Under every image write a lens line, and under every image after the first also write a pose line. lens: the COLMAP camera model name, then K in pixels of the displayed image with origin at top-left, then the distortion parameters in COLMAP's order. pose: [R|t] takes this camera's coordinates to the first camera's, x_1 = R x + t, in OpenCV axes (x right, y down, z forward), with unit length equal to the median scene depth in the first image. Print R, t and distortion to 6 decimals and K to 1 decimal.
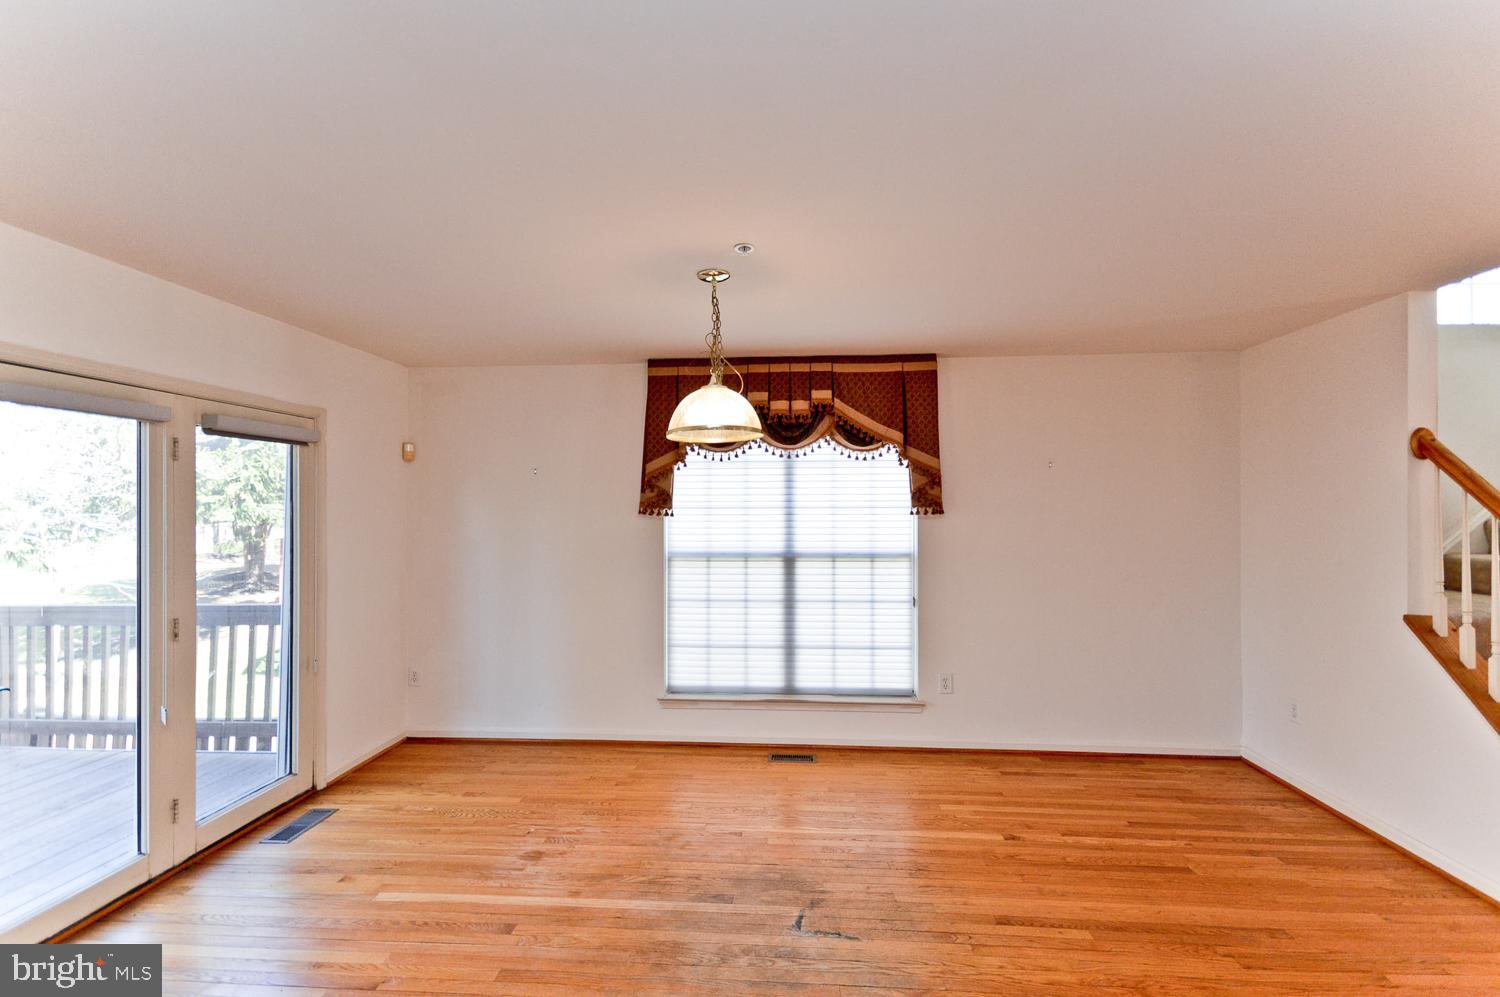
lens RADIAL K [[663.7, 0, 753.3], [0, 663.7, 513.3], [0, 0, 1]] dist [0.018616, -0.012788]
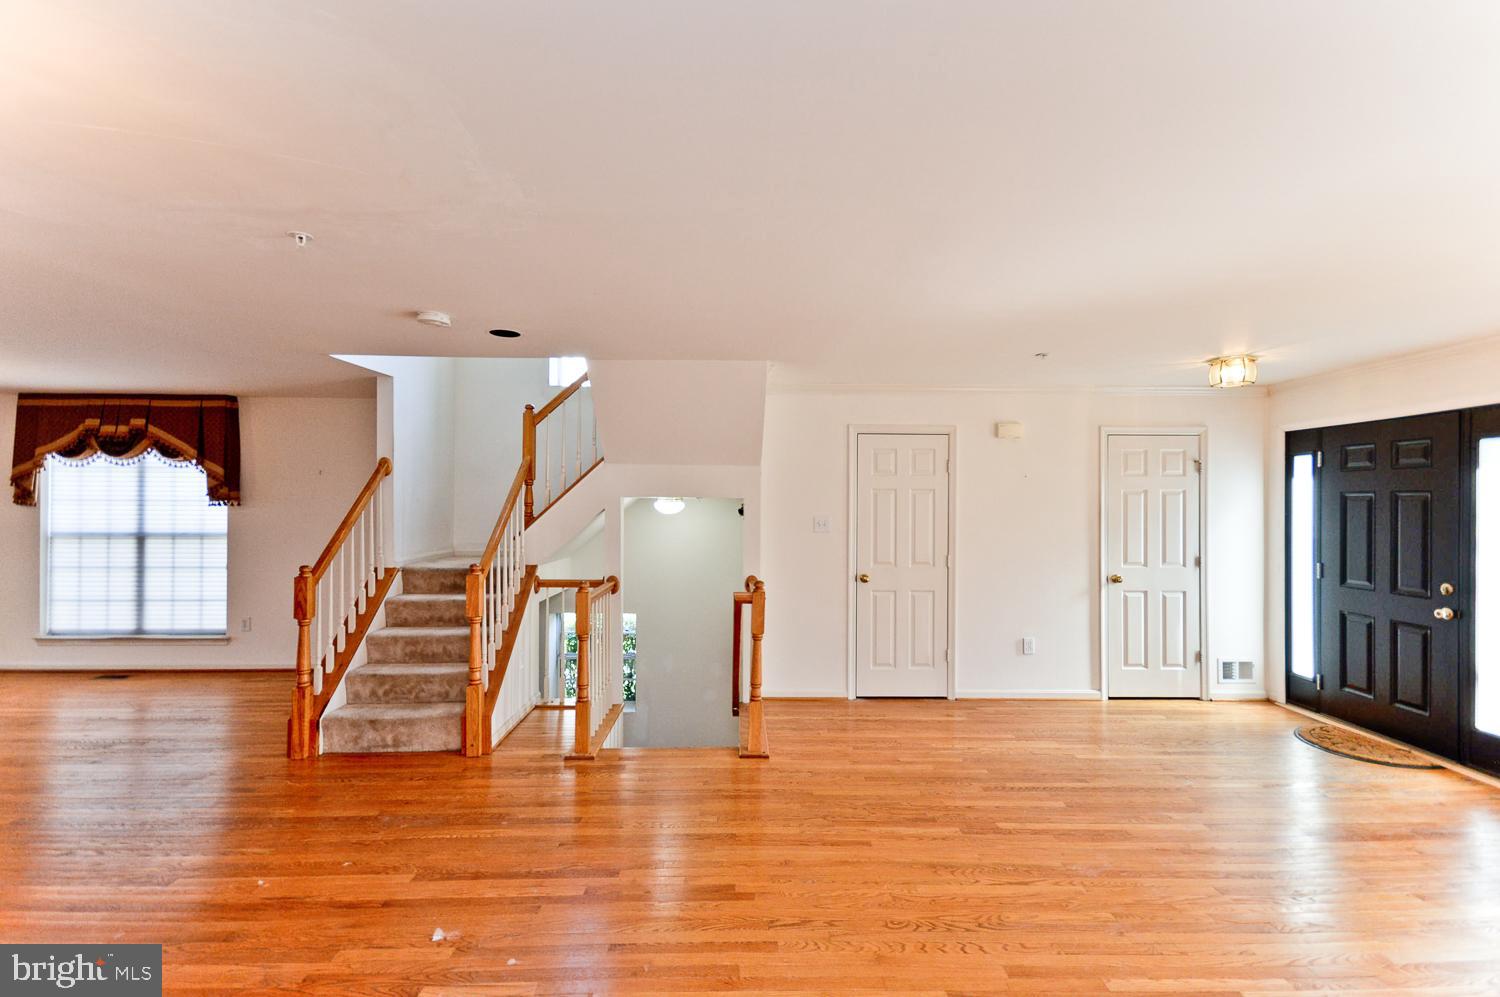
lens RADIAL K [[668.4, 0, 752.9], [0, 668.4, 503.6], [0, 0, 1]] dist [0.008994, -0.000542]
pose [[0.995519, 0.006106, 0.094366, 1.277669], [-0.006165, 0.999981, 0.000337, -0.011413], [-0.094362, -0.000917, 0.995538, -0.563594]]
